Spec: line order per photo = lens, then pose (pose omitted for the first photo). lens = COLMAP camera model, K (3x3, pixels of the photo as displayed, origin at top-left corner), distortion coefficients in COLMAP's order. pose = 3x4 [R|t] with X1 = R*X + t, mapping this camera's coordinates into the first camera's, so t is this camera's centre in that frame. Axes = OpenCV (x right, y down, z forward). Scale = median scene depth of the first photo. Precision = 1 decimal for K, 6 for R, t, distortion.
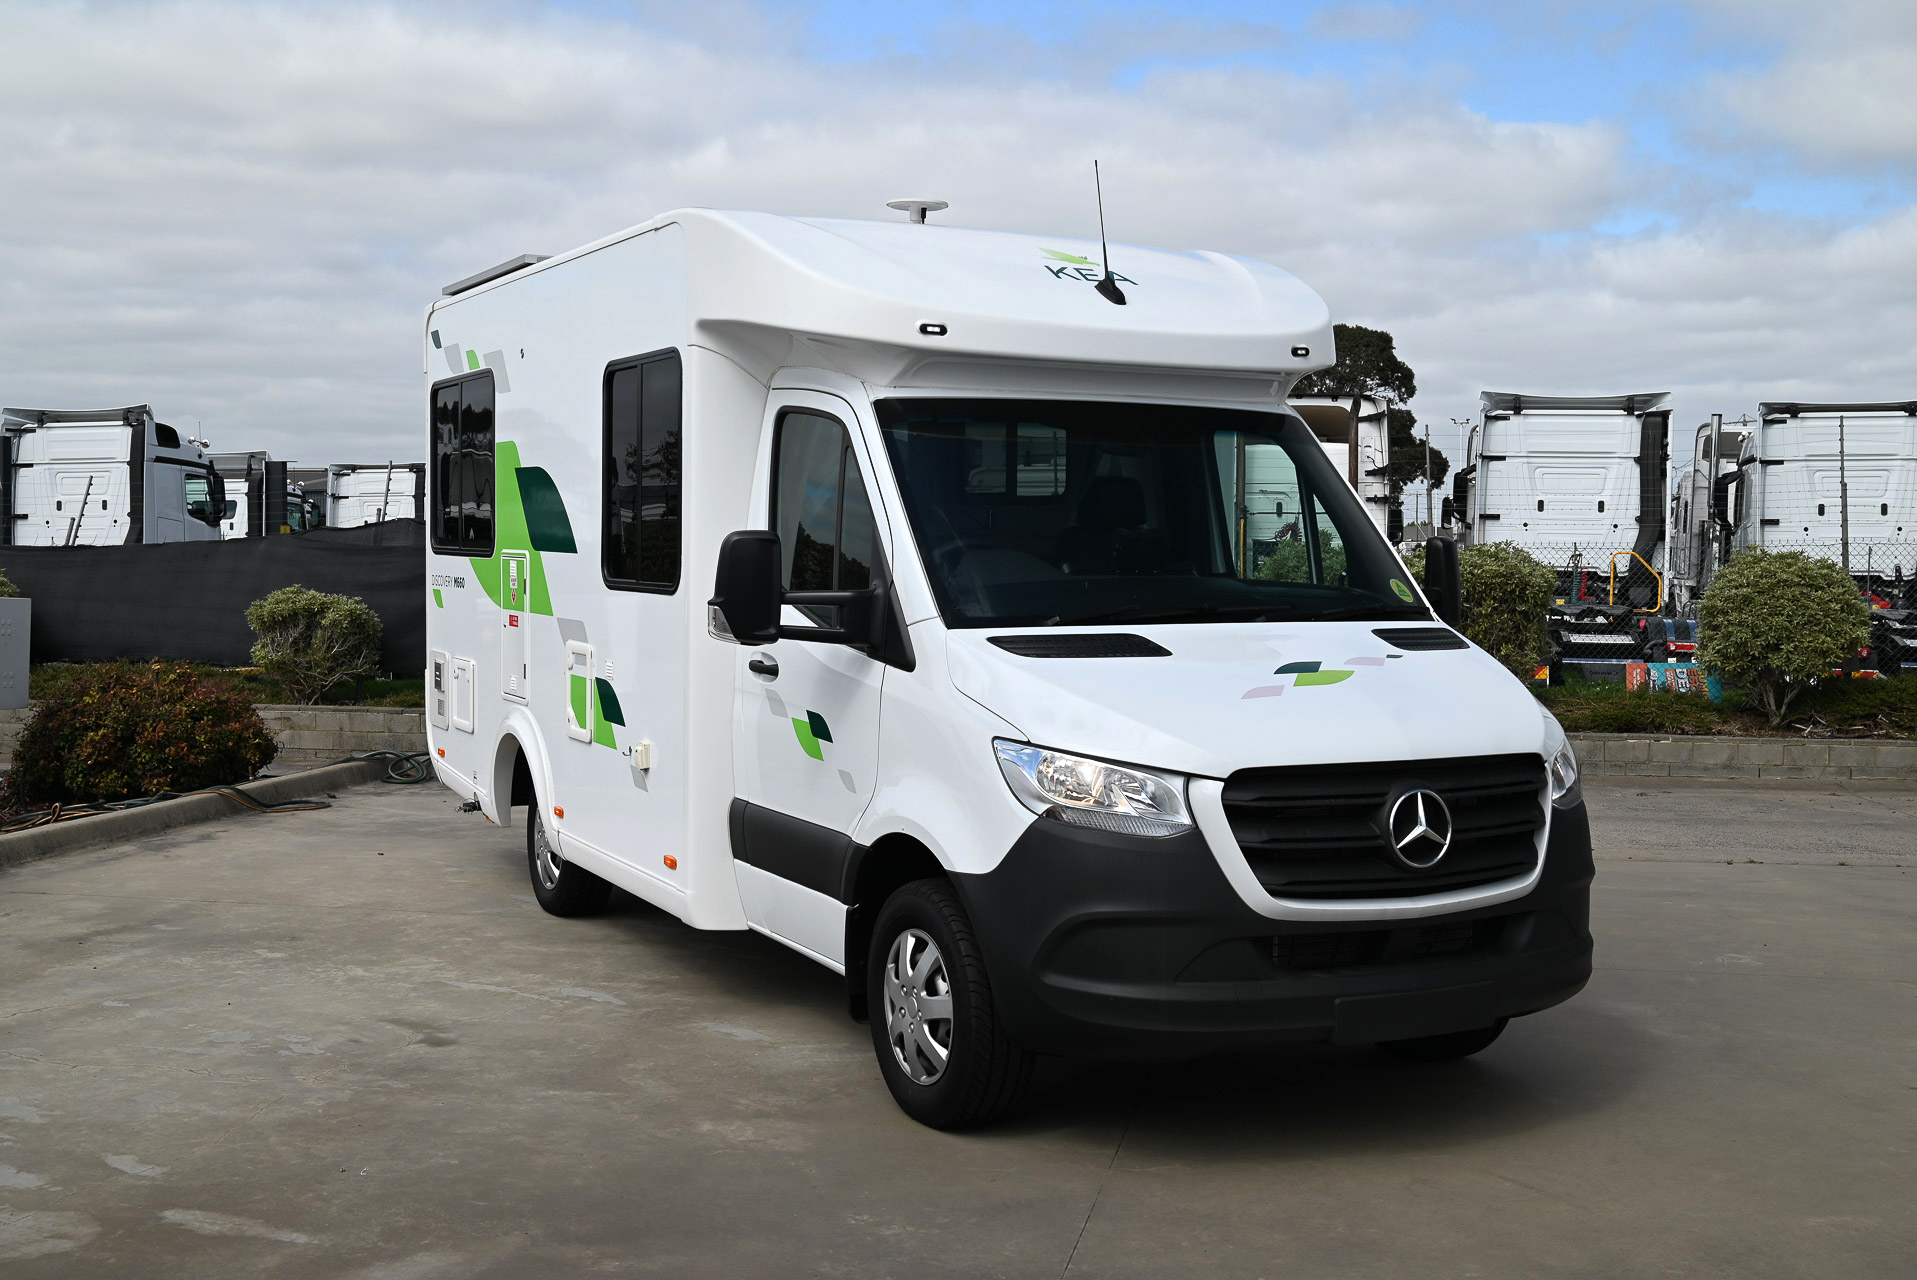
lens RADIAL K [[2074.6, 0, 958.5], [0, 2074.6, 640.0], [0, 0, 1]] dist [-0.007836, -0.009242]
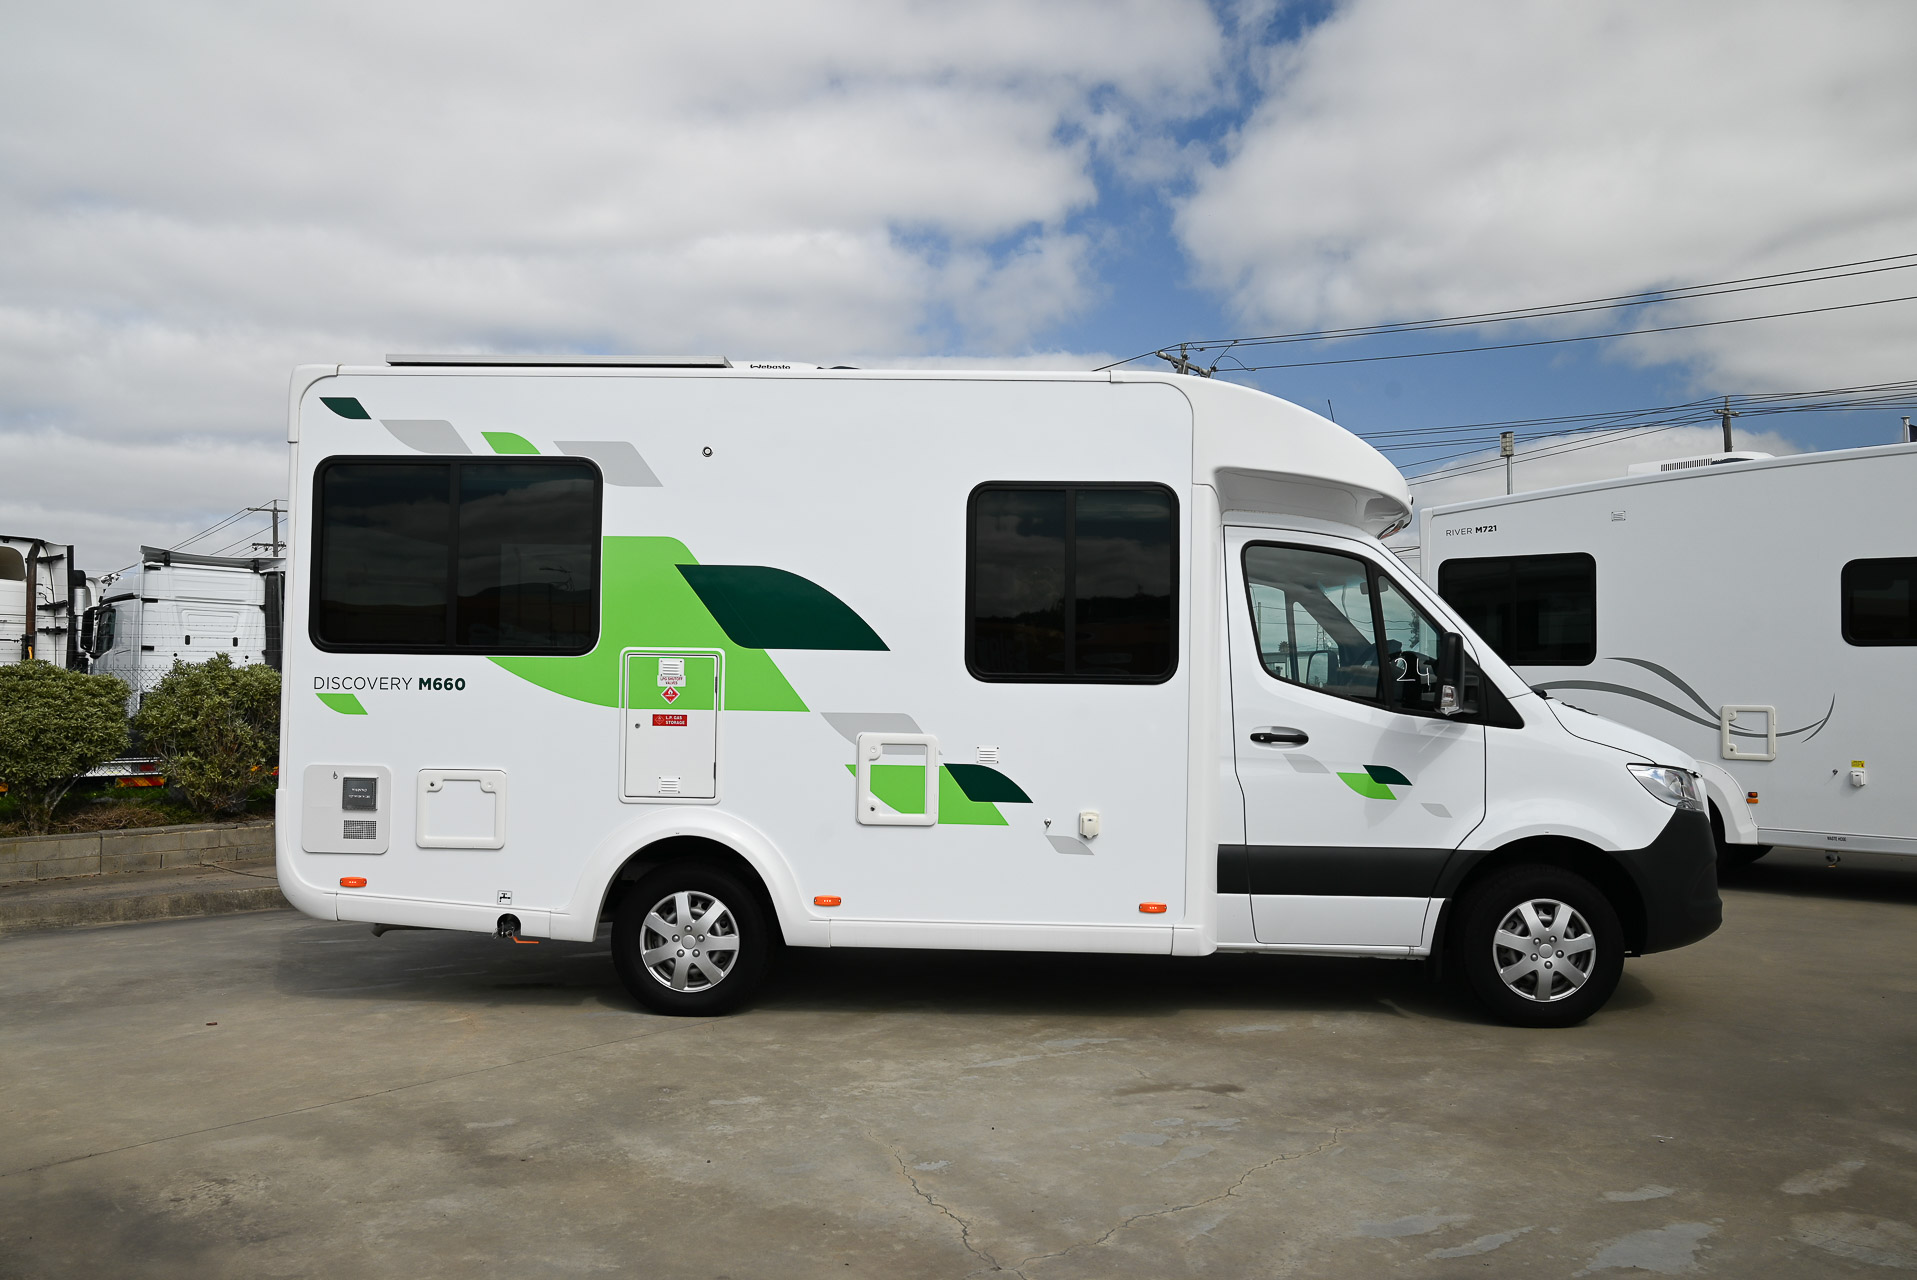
lens RADIAL K [[1409.8, 0, 958.5], [0, 1409.8, 640.0], [0, 0, 1]] dist [0.007158, 0.002436]
pose [[0.492526, 0.026918, 0.869881, -0.925216], [0.038379, 0.997877, -0.052609, -0.008627], [-0.869451, 0.059297, 0.490447, 0.705962]]
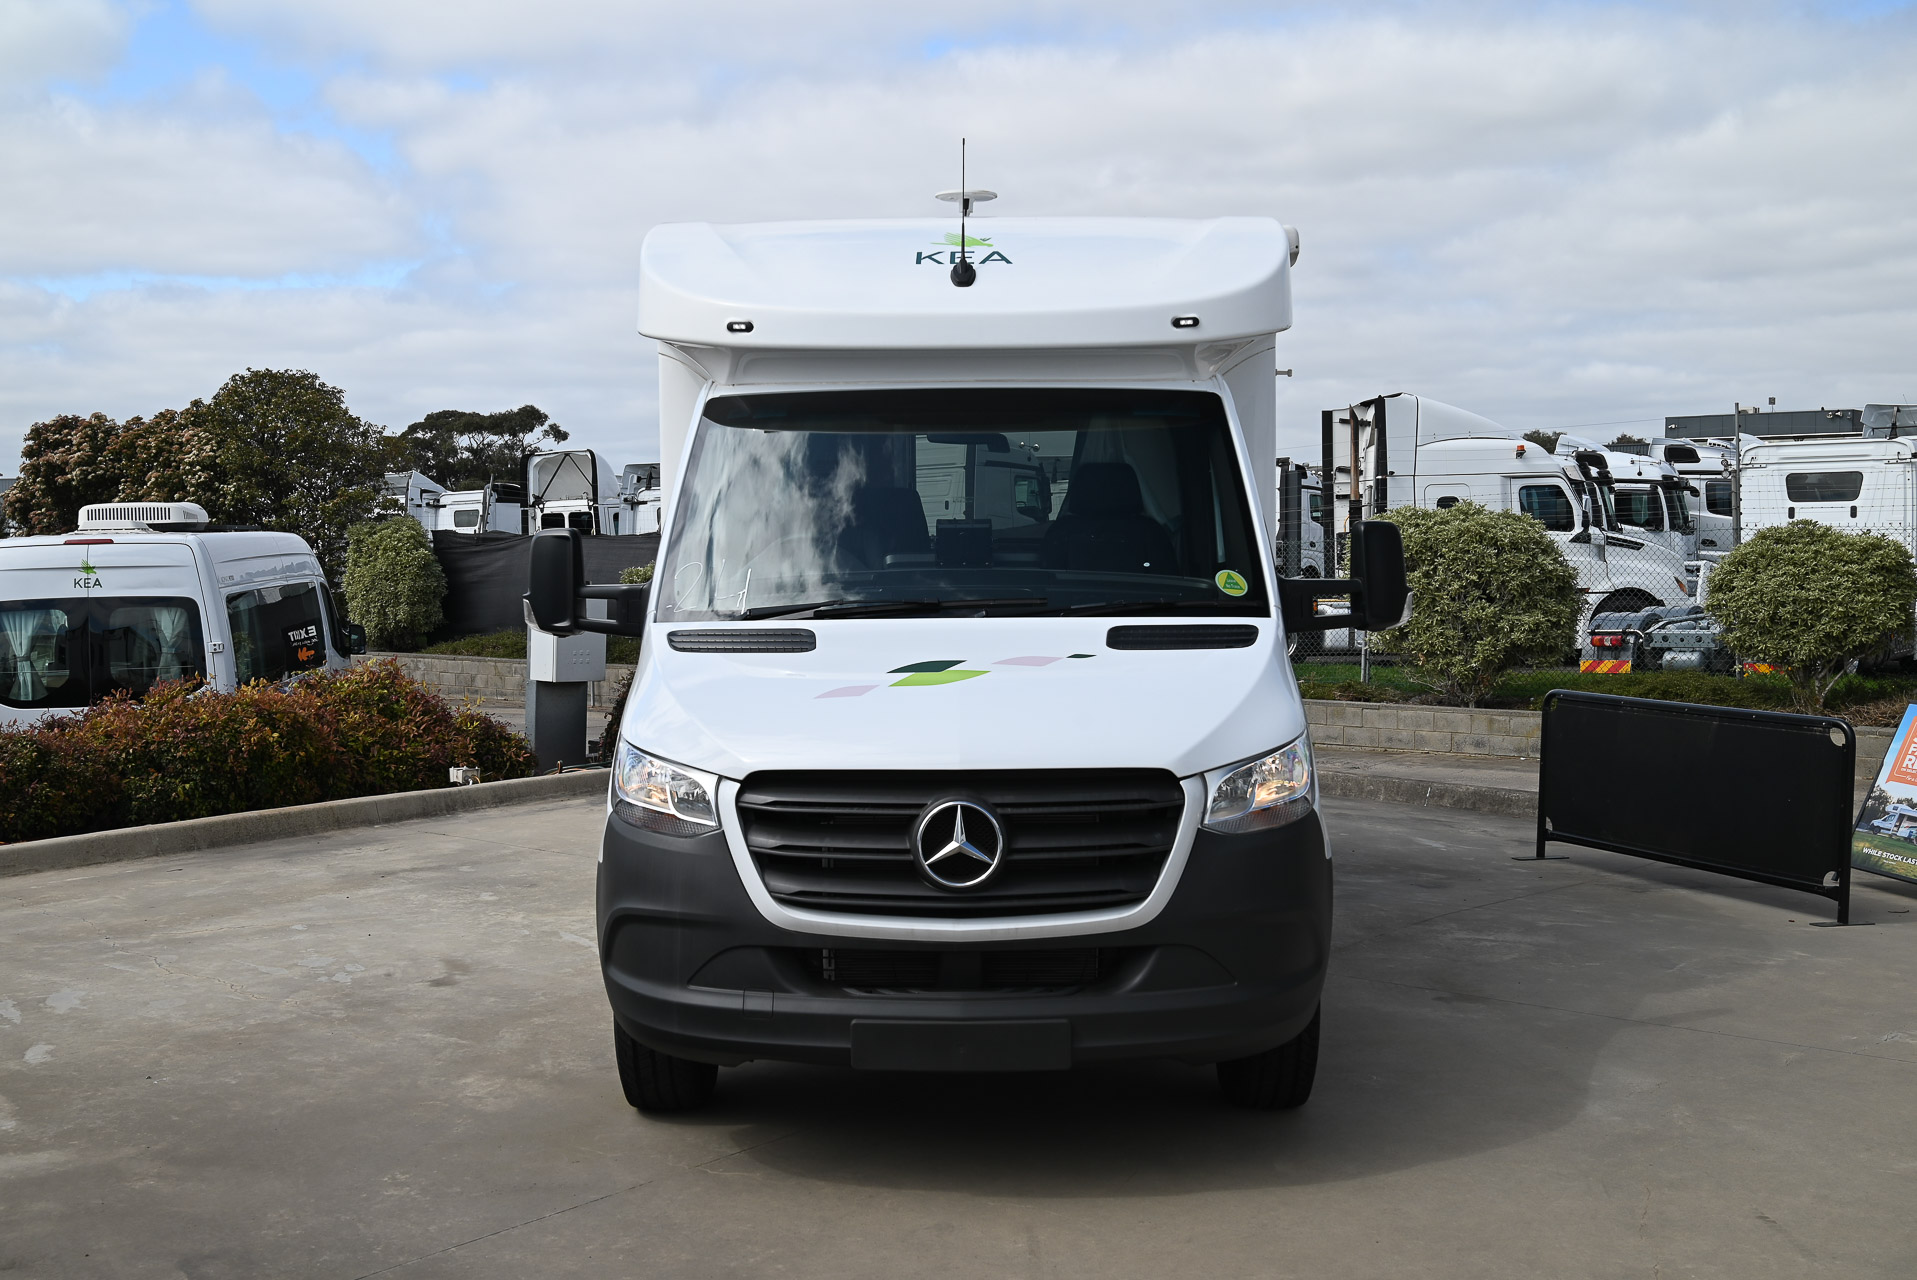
lens RADIAL K [[1994.7, 0, 958.5], [0, 1994.7, 640.0], [0, 0, 1]] dist [0.000140, 0.009145]
pose [[0.879422, 0.010512, -0.475927, 0.487404], [-0.006966, 0.999933, 0.009214, -0.005681], [0.475993, -0.004788, 0.879436, 0.170980]]
